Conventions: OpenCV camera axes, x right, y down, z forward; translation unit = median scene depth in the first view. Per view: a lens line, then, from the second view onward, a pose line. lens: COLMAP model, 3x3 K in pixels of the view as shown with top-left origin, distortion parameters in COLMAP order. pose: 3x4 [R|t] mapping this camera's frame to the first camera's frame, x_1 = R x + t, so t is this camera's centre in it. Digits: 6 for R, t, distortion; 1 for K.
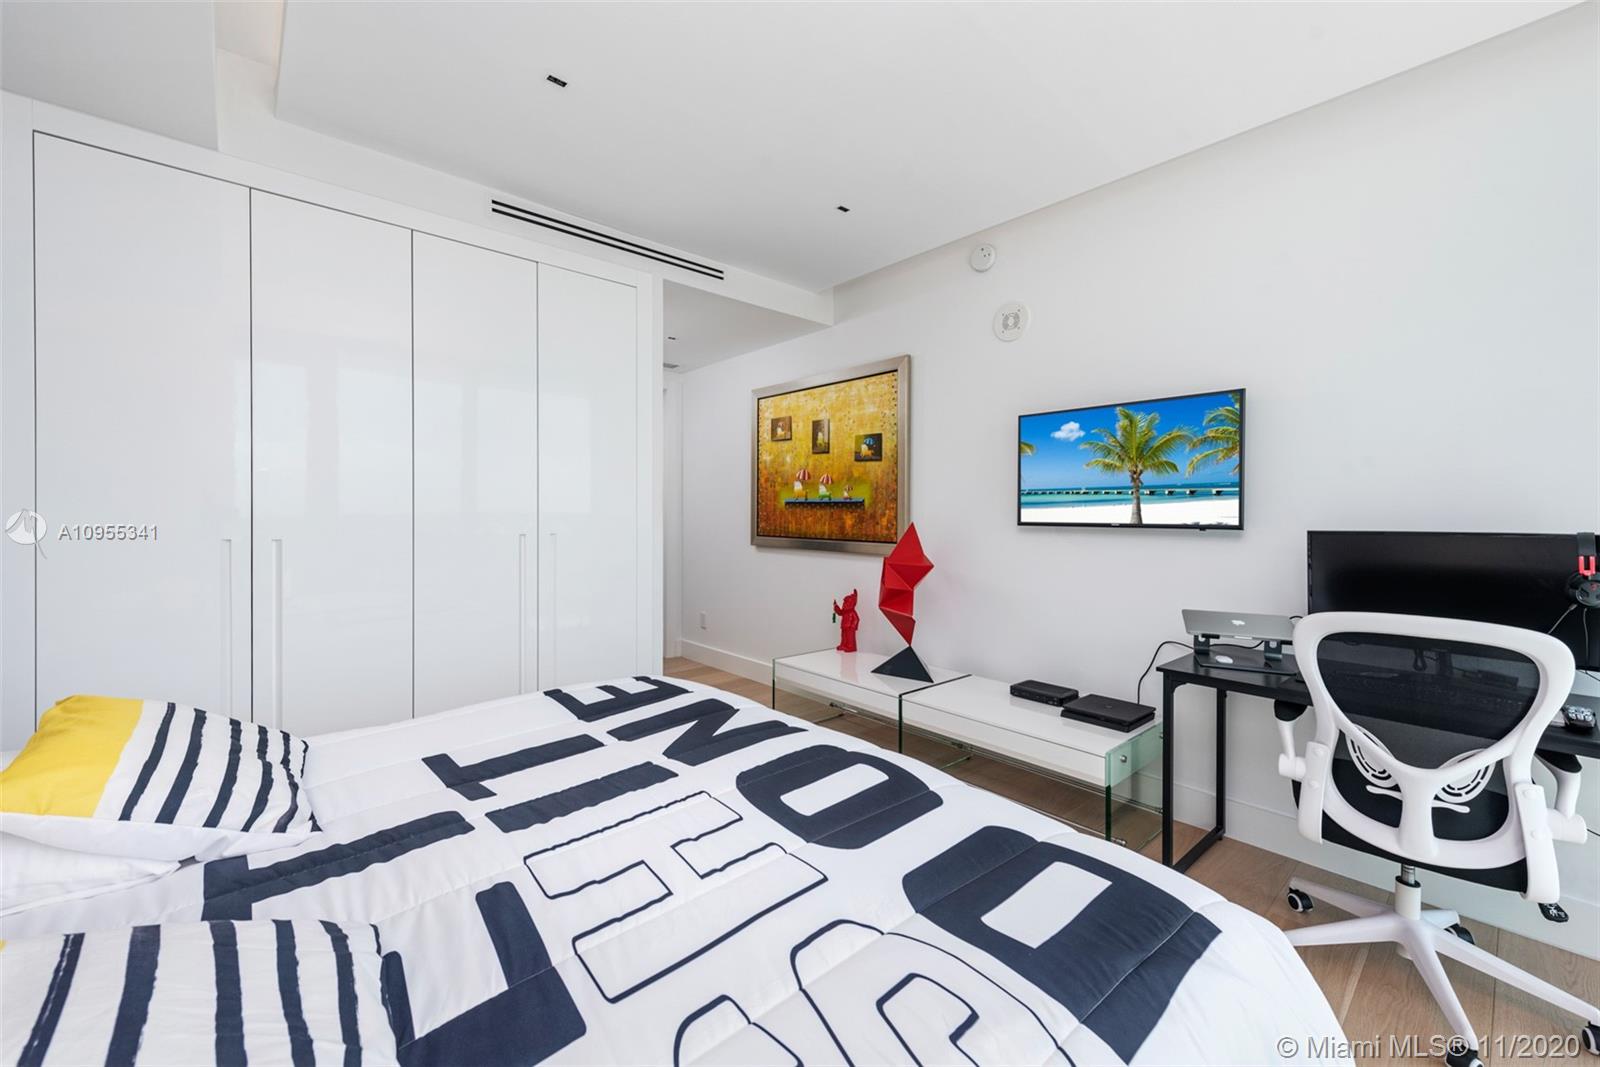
lens RADIAL K [[637.4, 0, 801.6], [0, 637.4, 511.8], [0, 0, 1]] dist [0.000605, -0.000199]
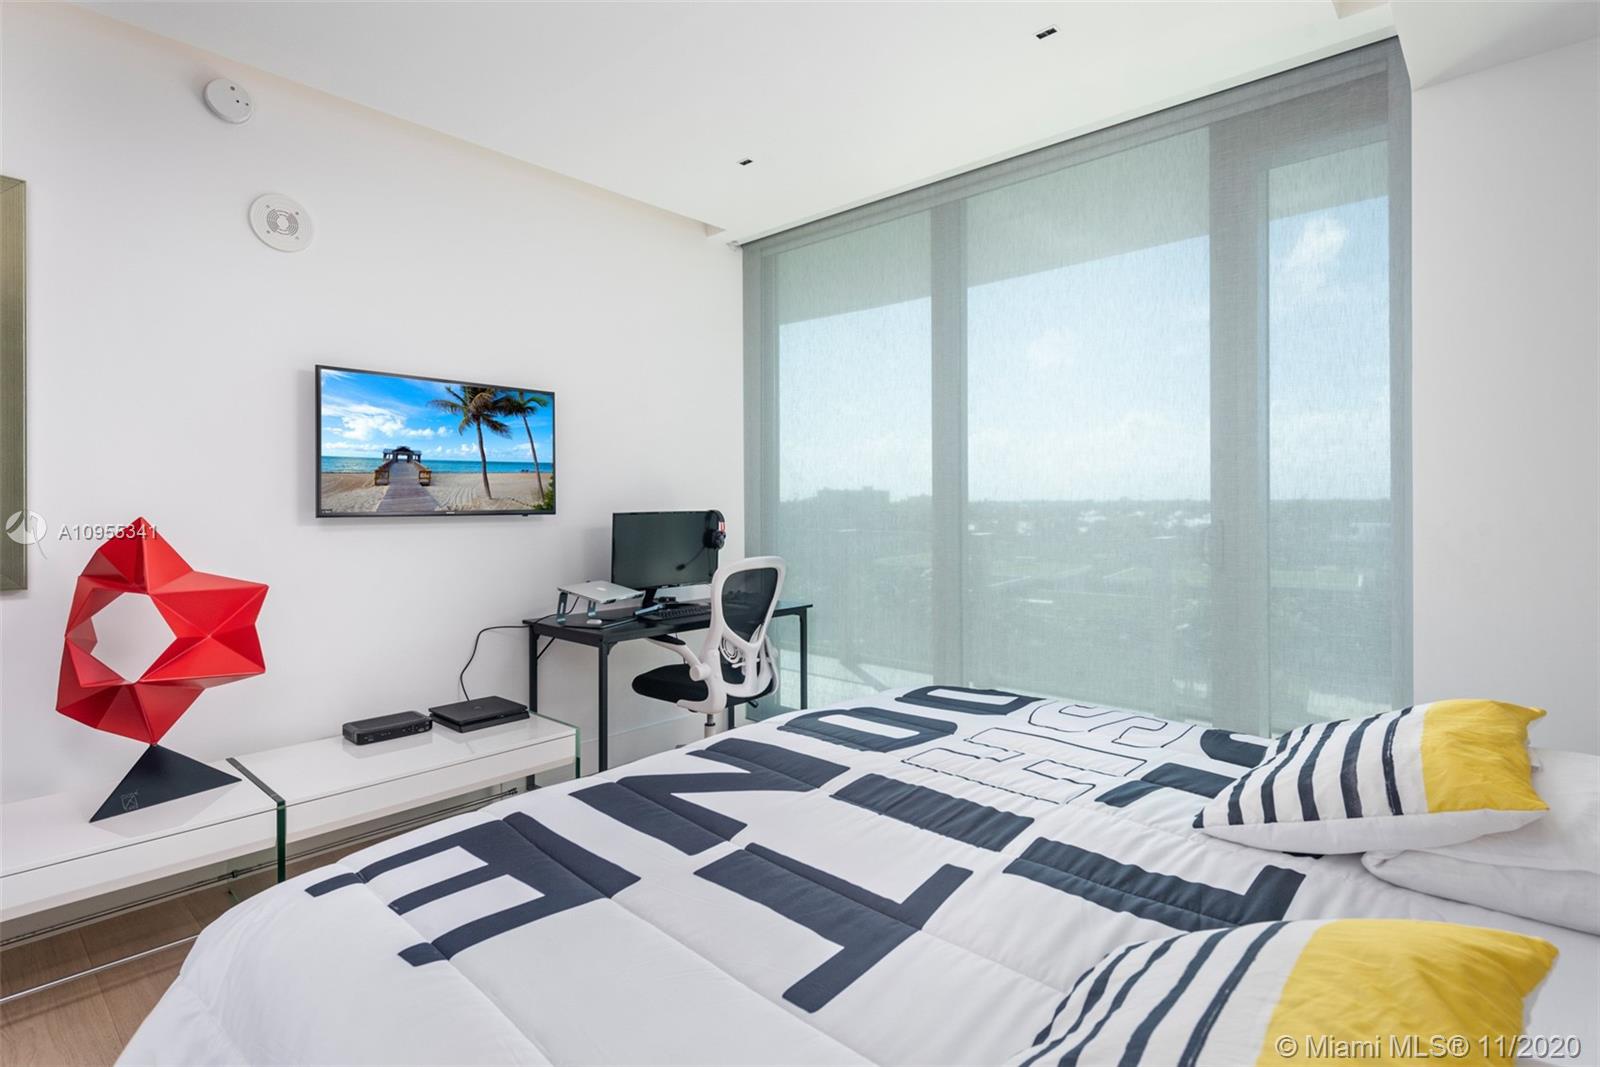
lens RADIAL K [[801.2, 0, 800.0], [0, 801.2, 533.5], [0, 0, 1]] dist [-0.022807, -0.000153]
pose [[-0.118413, -0.036001, 0.992312, -0.987515], [0.009188, 0.999260, 0.037349, 0.015195], [-0.992922, 0.013540, -0.117995, 0.917245]]
